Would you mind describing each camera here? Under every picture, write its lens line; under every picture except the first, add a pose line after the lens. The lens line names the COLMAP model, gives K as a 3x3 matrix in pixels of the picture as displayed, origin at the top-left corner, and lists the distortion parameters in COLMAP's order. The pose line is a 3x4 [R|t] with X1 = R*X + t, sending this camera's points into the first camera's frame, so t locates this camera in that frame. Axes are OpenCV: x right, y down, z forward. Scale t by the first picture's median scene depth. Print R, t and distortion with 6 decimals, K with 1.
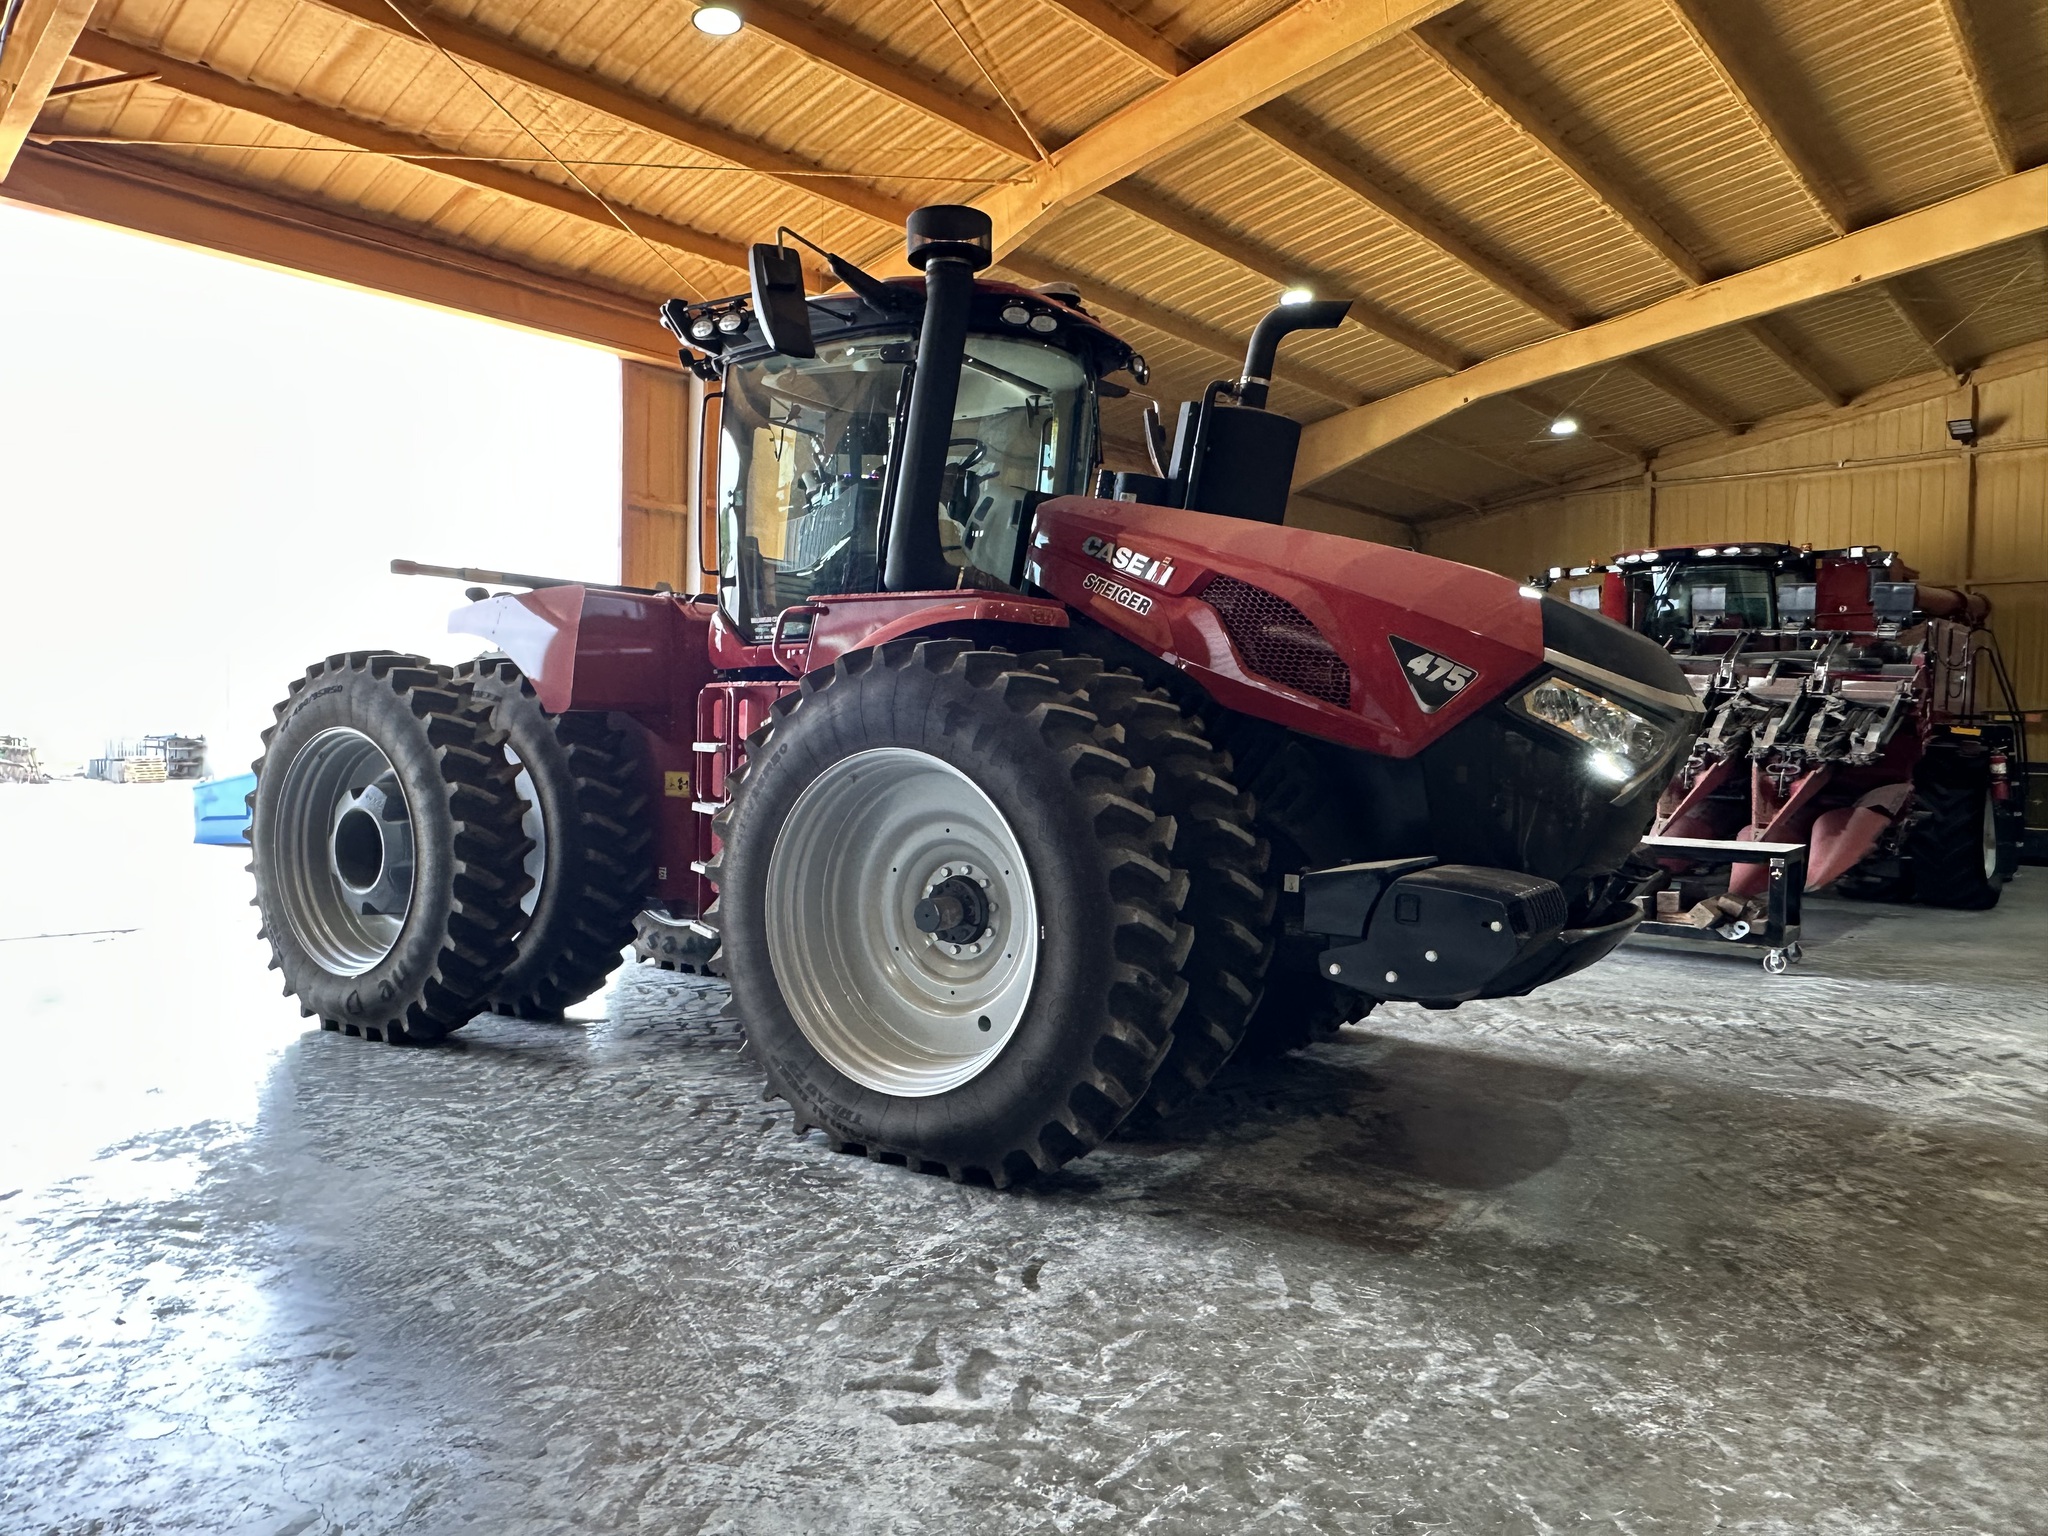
lens RADIAL K [[1321.9, 0, 1012.8], [0, 1321.9, 772.8], [0, 0, 1]] dist [-0.007159, 0.005290]
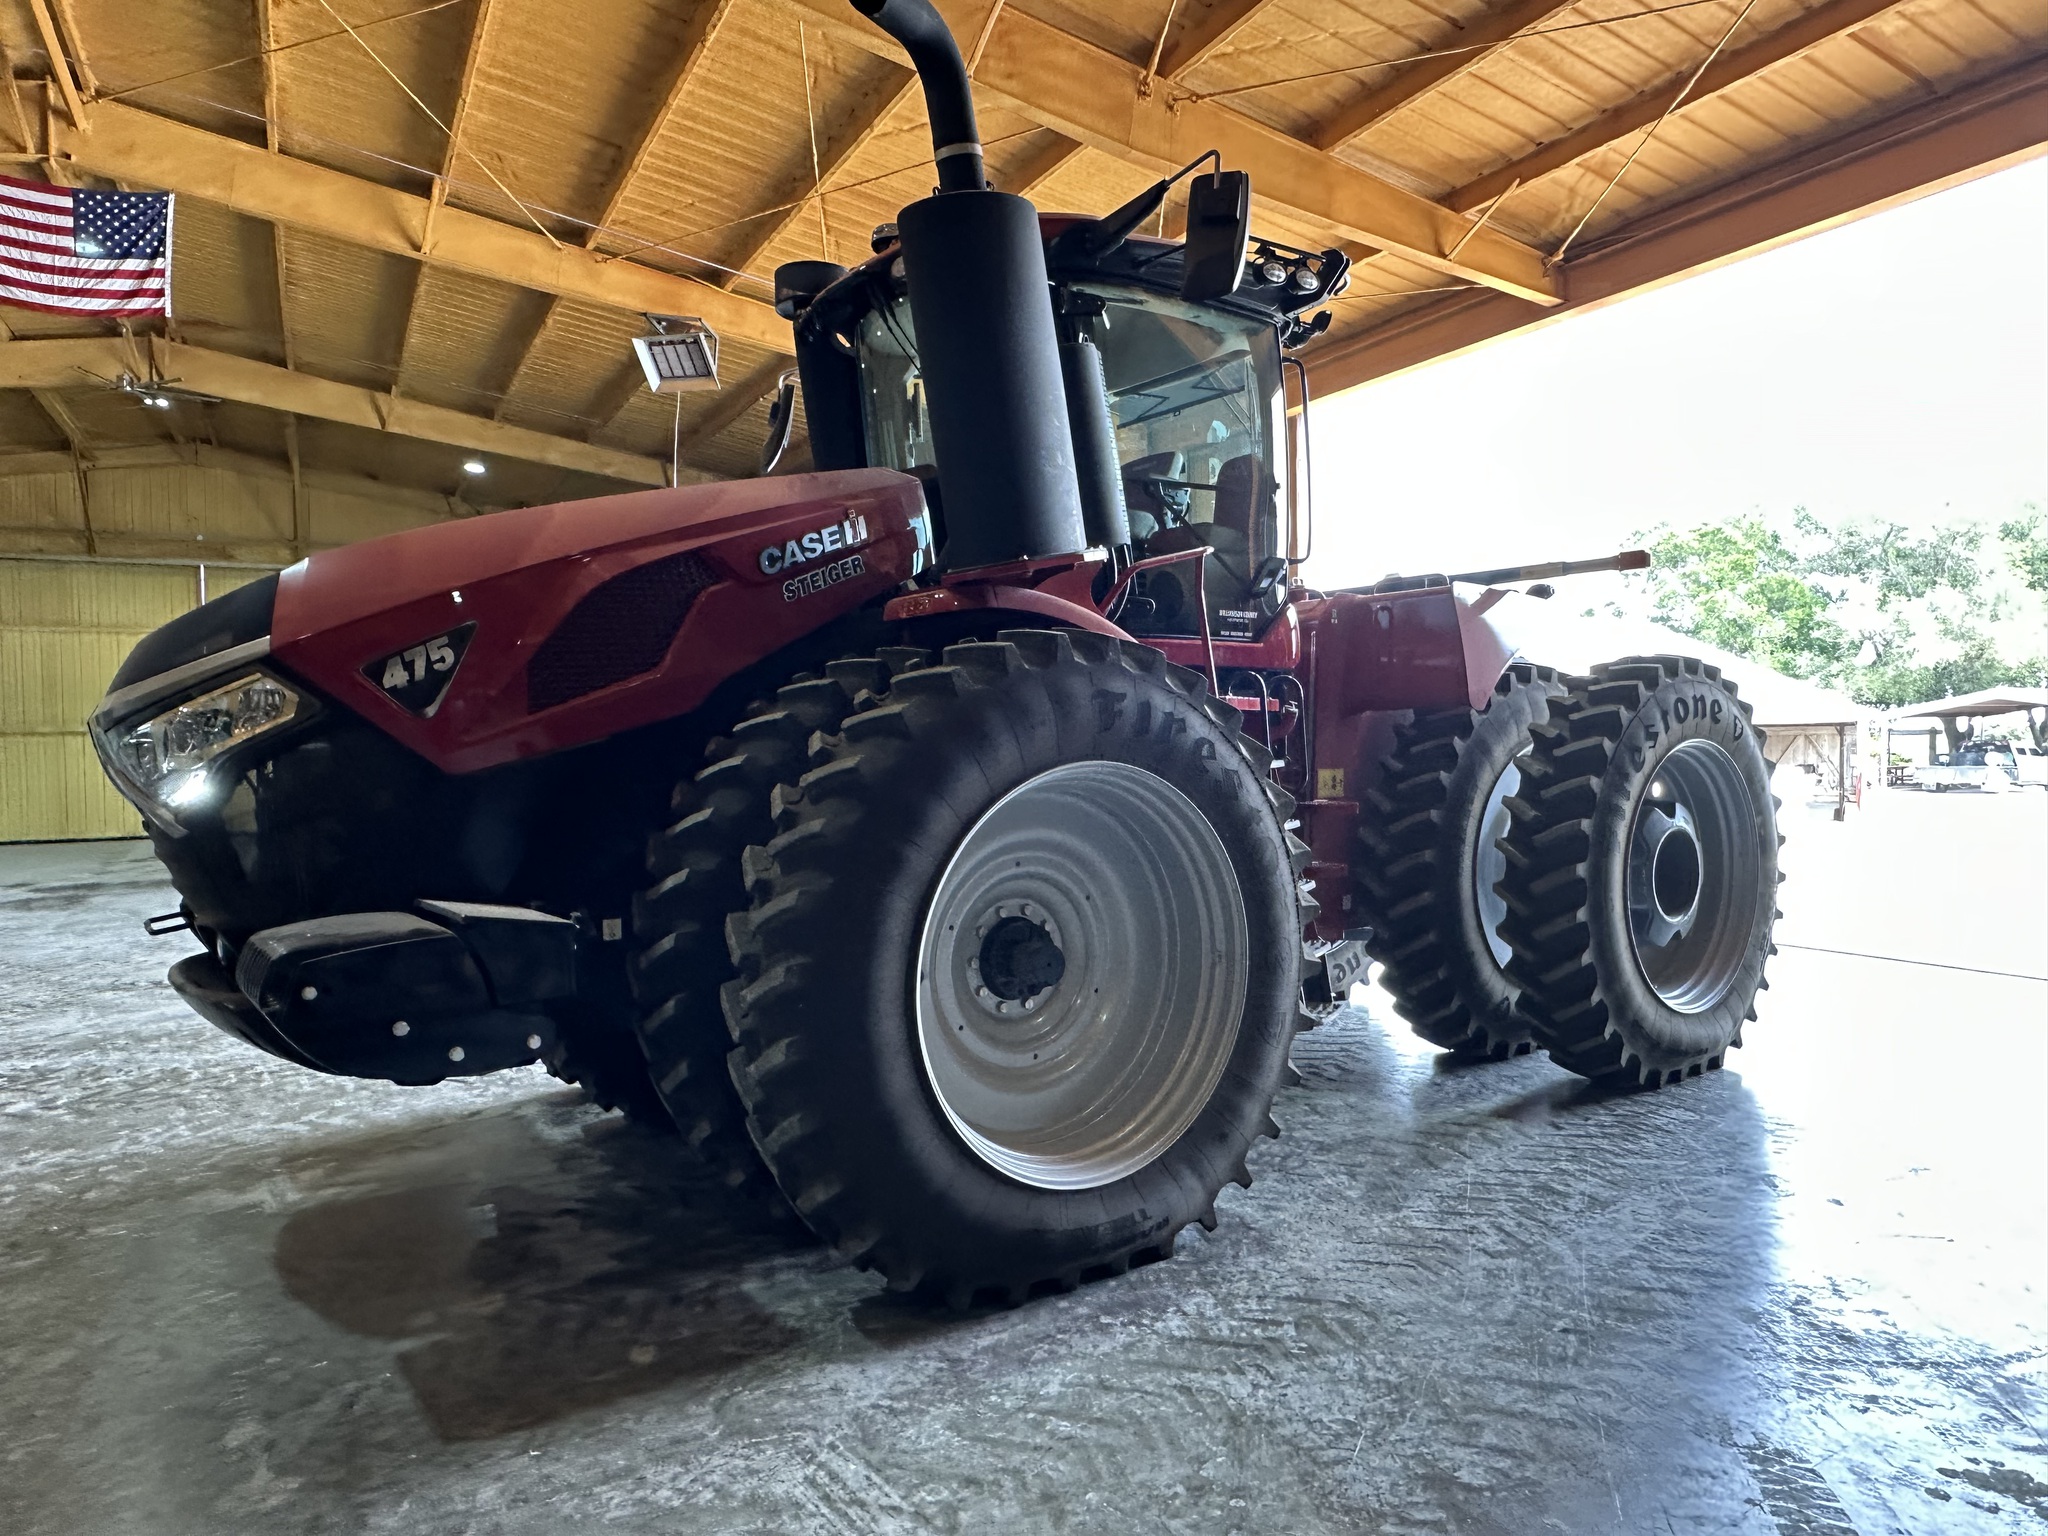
lens RADIAL K [[1321.9, 0, 1026.3], [0, 1321.9, 782.5], [0, 0, 1]] dist [-0.007159, 0.005290]
pose [[-0.327327, 0.019279, -0.944715, 1.125133], [-0.018081, 0.999481, 0.026661, -0.042271], [0.944738, 0.025809, -0.326808, 1.859128]]
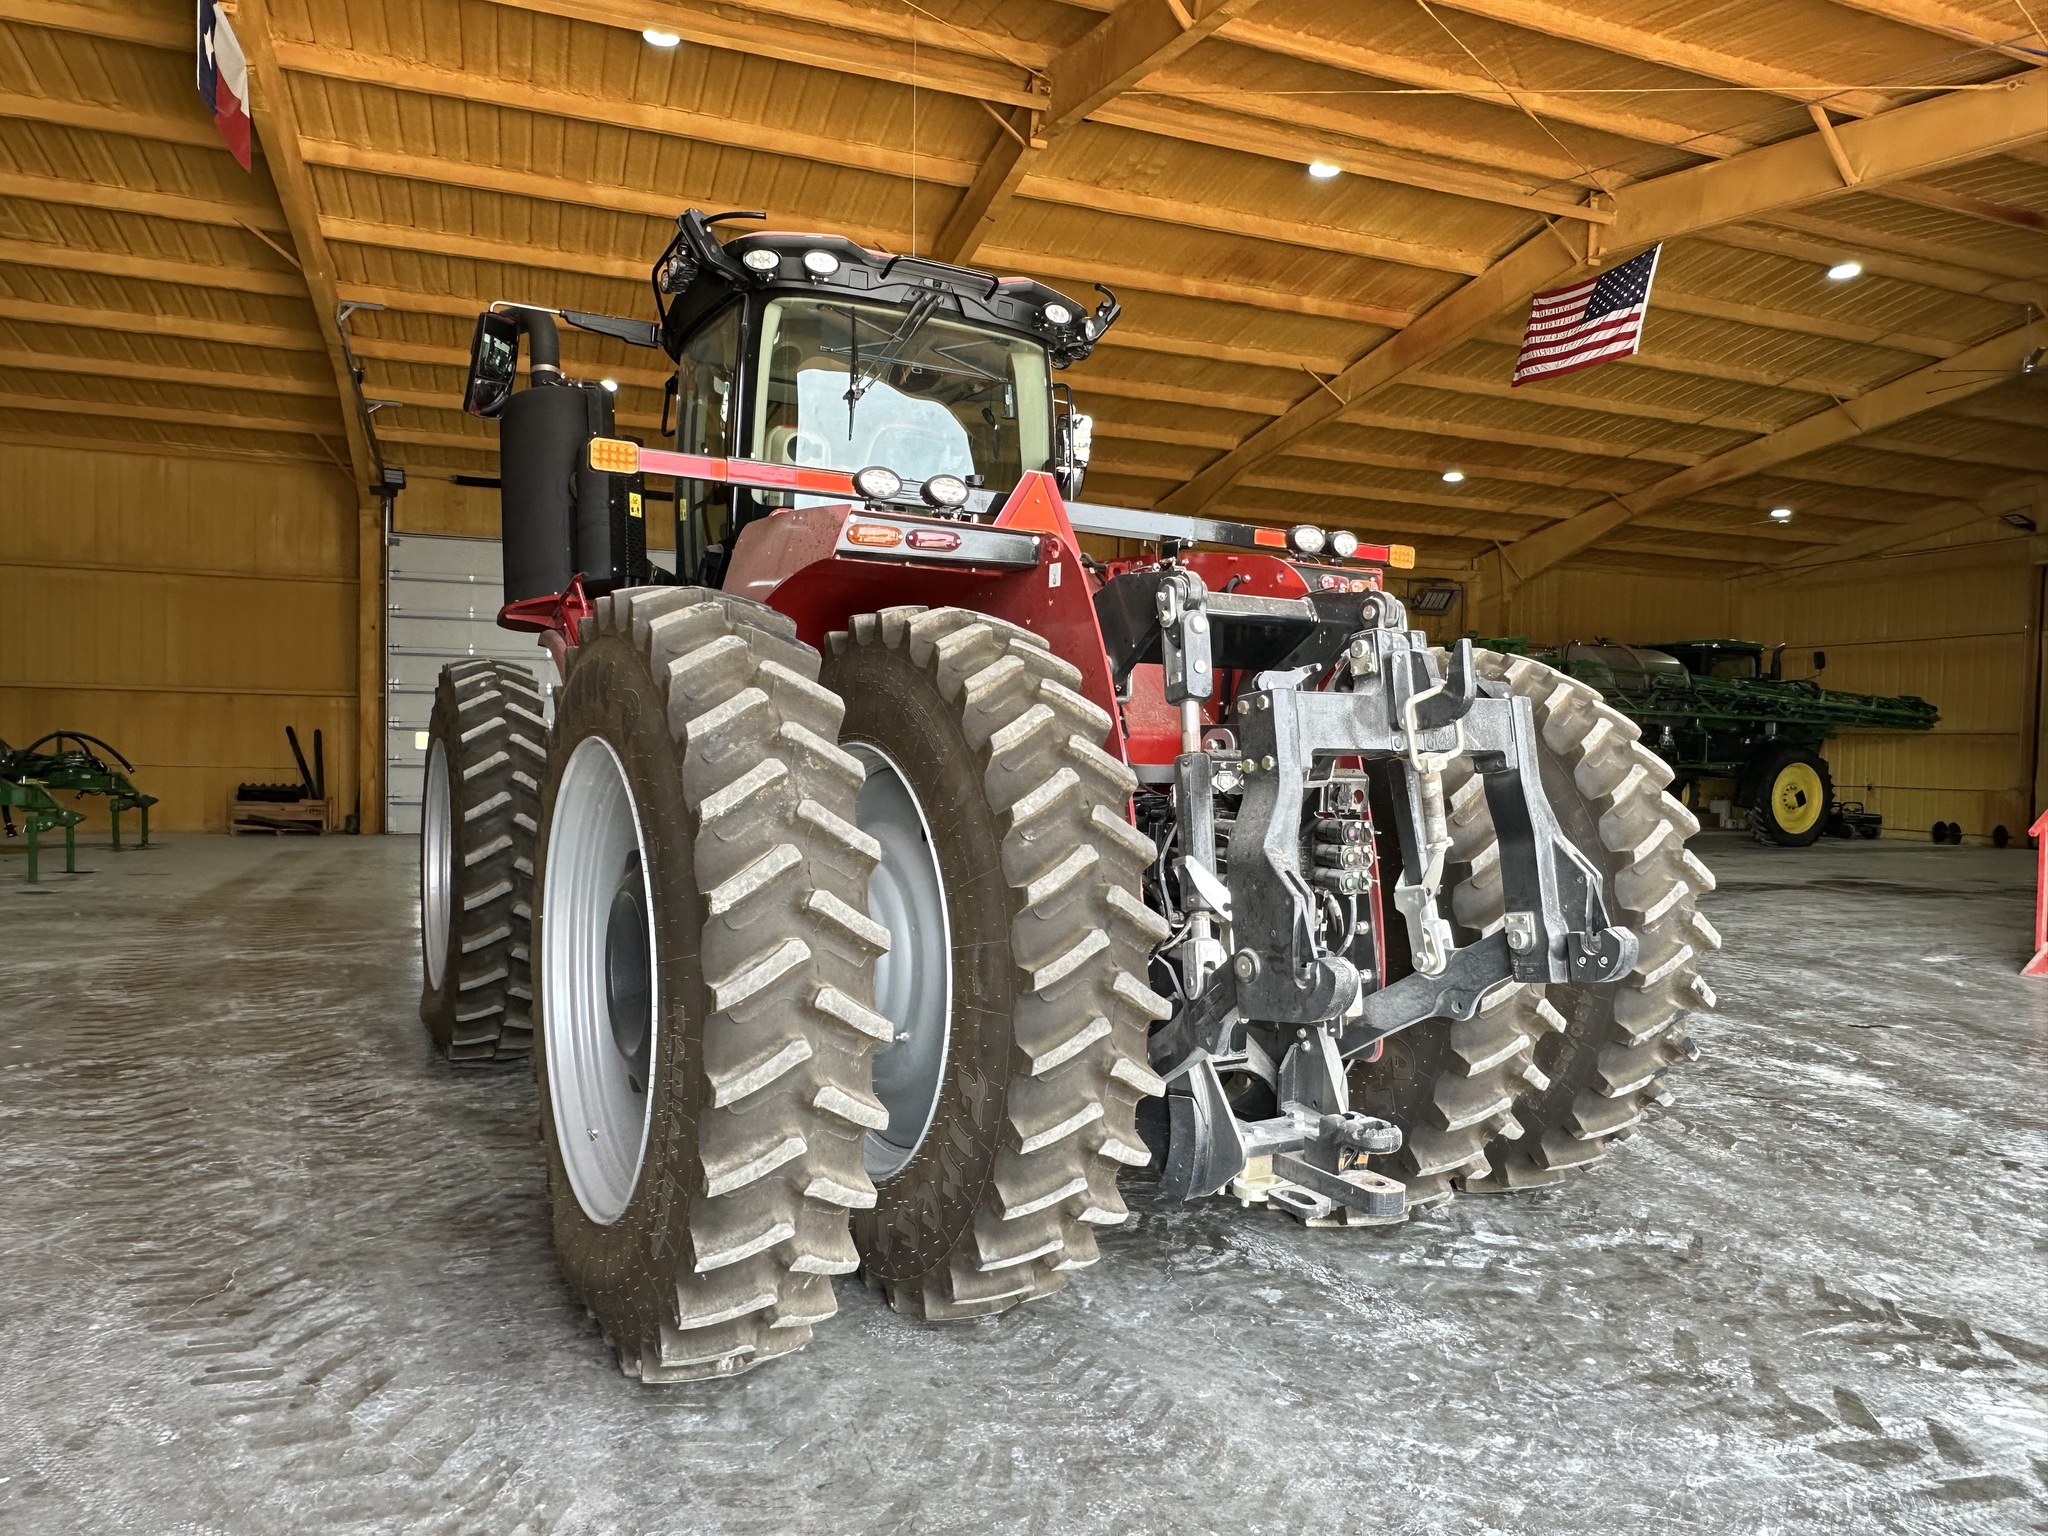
lens RADIAL K [[1321.9, 0, 1011.1], [0, 1321.9, 775.0], [0, 0, 1]] dist [-0.007159, 0.005290]
pose [[-0.893049, -0.044414, 0.447762, -0.881595], [-0.020827, 0.998130, 0.057469, -0.088787], [-0.449477, 0.041997, -0.892304, 2.622805]]
